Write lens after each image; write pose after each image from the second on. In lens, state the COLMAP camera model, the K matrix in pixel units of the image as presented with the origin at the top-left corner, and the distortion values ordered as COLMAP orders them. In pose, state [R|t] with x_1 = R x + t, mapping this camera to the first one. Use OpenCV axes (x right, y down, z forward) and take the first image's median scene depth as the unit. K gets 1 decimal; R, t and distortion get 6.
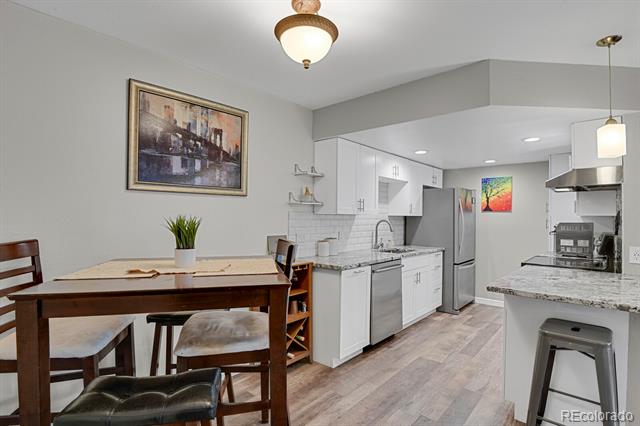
lens RADIAL K [[314.5, 0, 325.3], [0, 314.5, 214.7], [0, 0, 1]] dist [-0.036671, -0.003531]
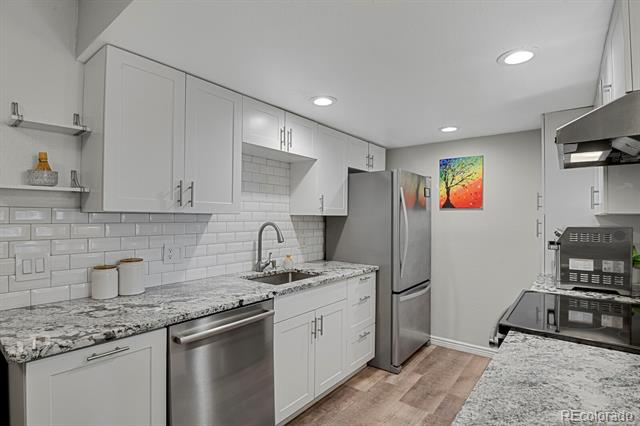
lens RADIAL K [[314.5, 0, 328.8], [0, 314.5, 215.4], [0, 0, 1]] dist [-0.036671, -0.003531]
pose [[0.997227, -0.003409, 0.074345, 0.253283], [0.003337, 0.999994, 0.001096, 0.003303], [-0.074349, -0.000845, 0.997232, 0.408782]]
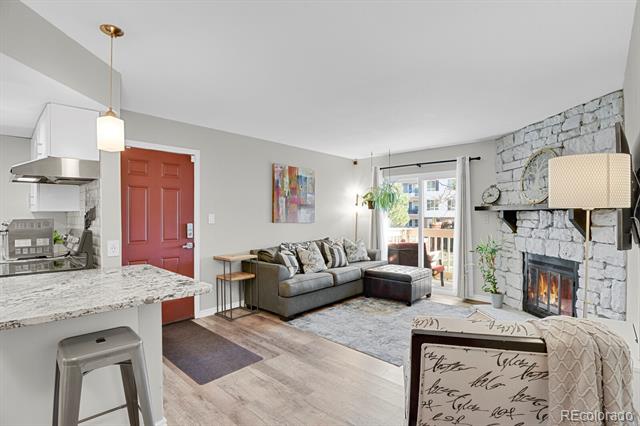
lens RADIAL K [[314.5, 0, 315.4], [0, 314.5, 213.6], [0, 0, 1]] dist [-0.036671, -0.003531]
pose [[0.010860, -0.011023, 0.999880, -0.019785], [-0.001416, 0.999938, 0.011039, 0.000464], [-0.999940, -0.001535, 0.010844, 0.159739]]
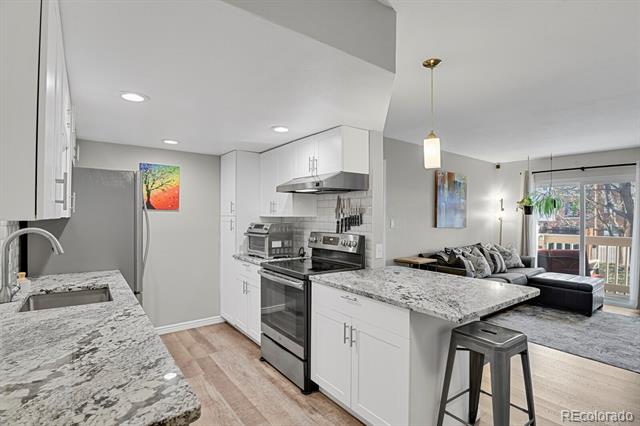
lens RADIAL K [[314.5, 0, 316.5], [0, 314.5, 213.7], [0, 0, 1]] dist [-0.036671, -0.003531]
pose [[0.215492, -0.006241, 0.976486, -0.126244], [-0.008483, 0.999930, 0.008262, -0.011817], [-0.976469, -0.010064, 0.215424, 0.536647]]
